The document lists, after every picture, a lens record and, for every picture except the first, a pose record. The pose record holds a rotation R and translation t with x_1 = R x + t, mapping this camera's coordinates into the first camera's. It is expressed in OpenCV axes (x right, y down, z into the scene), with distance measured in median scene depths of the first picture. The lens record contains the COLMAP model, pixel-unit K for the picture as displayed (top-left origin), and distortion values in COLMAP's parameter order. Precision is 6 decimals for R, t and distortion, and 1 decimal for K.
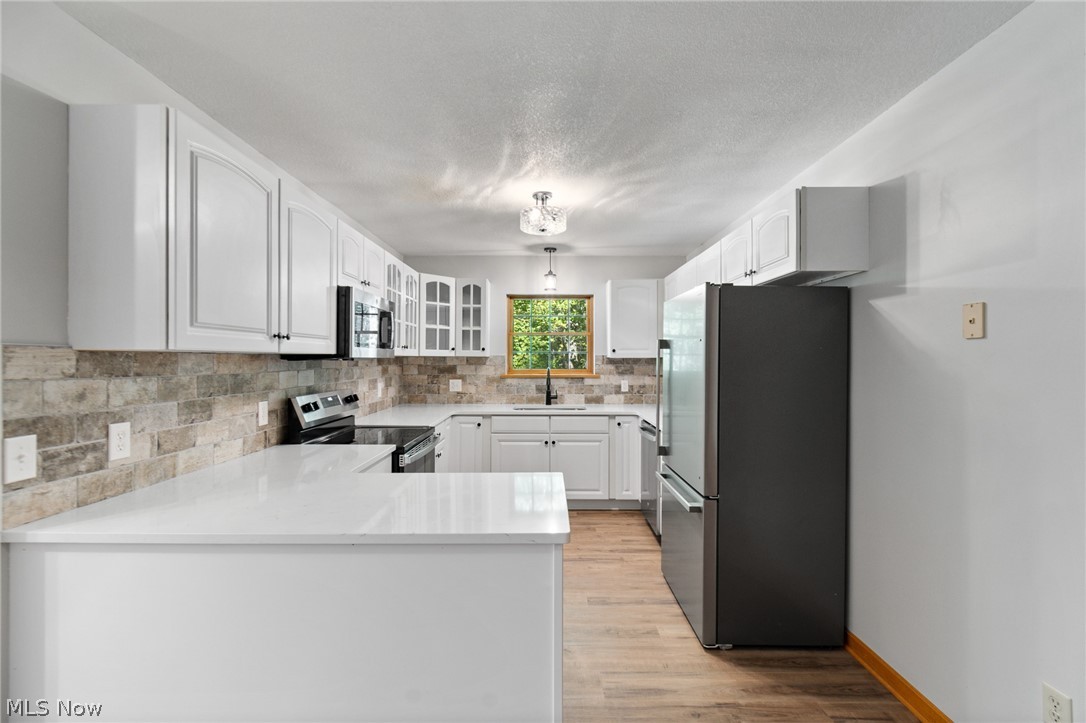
lens RADIAL K [[473.7, 0, 543.4], [0, 473.7, 358.8], [0, 0, 1]] dist [0.001363, -0.000699]
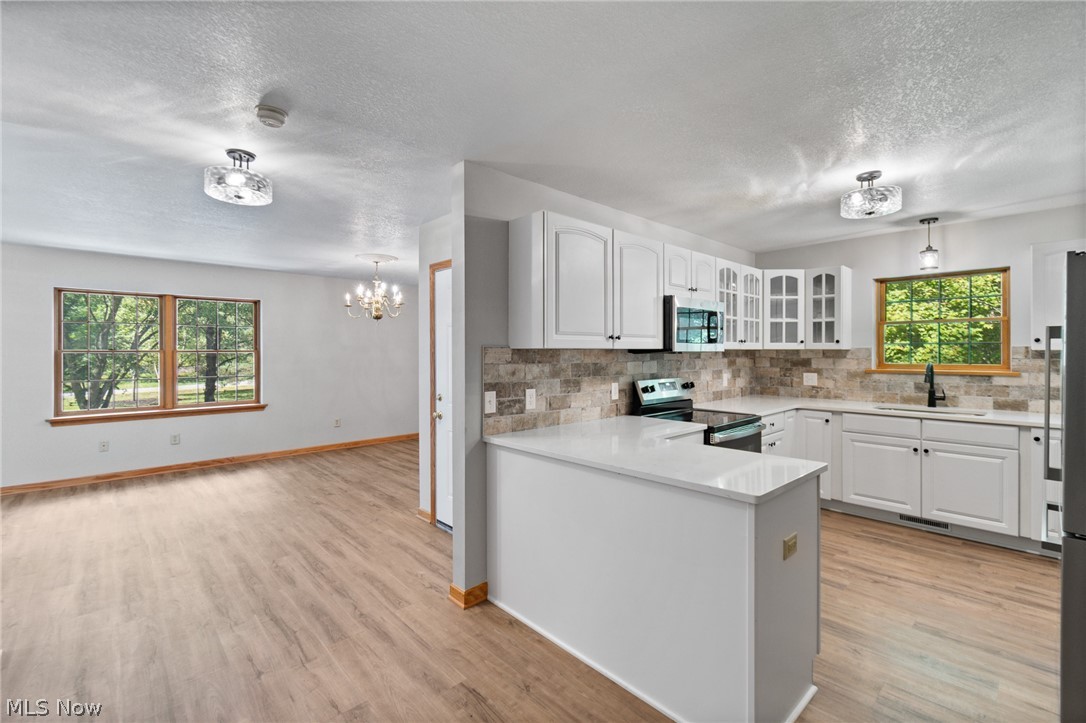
lens RADIAL K [[473.7, 0, 543.6], [0, 473.7, 352.4], [0, 0, 1]] dist [0.007804, -0.006434]
pose [[0.685686, -0.001691, -0.727896, 0.169419], [0.003684, 0.999993, 0.001147, -0.001796], [0.727888, -0.003468, 0.685687, -0.072836]]
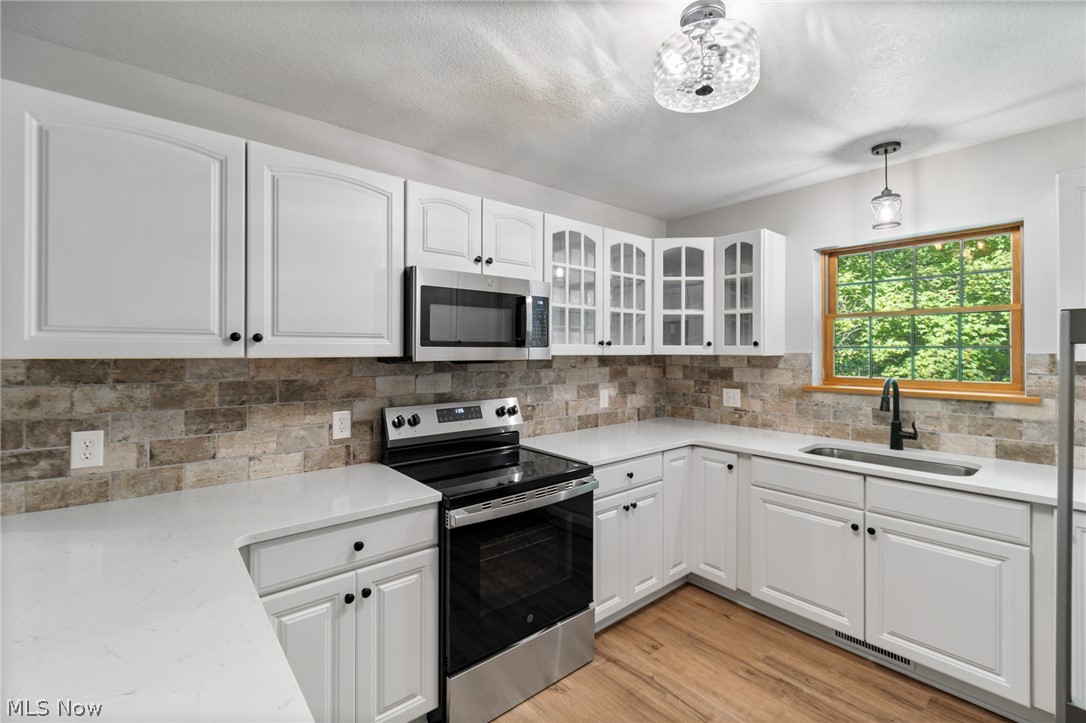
lens RADIAL K [[473.1, 0, 544.7], [0, 473.1, 348.9], [0, 0, 1]] dist [0.008823, -0.006978]
pose [[0.645040, -0.003923, -0.764139, 0.180568], [0.000483, 0.999989, -0.004727, -0.011434], [0.764149, 0.002680, 0.645035, 0.417287]]
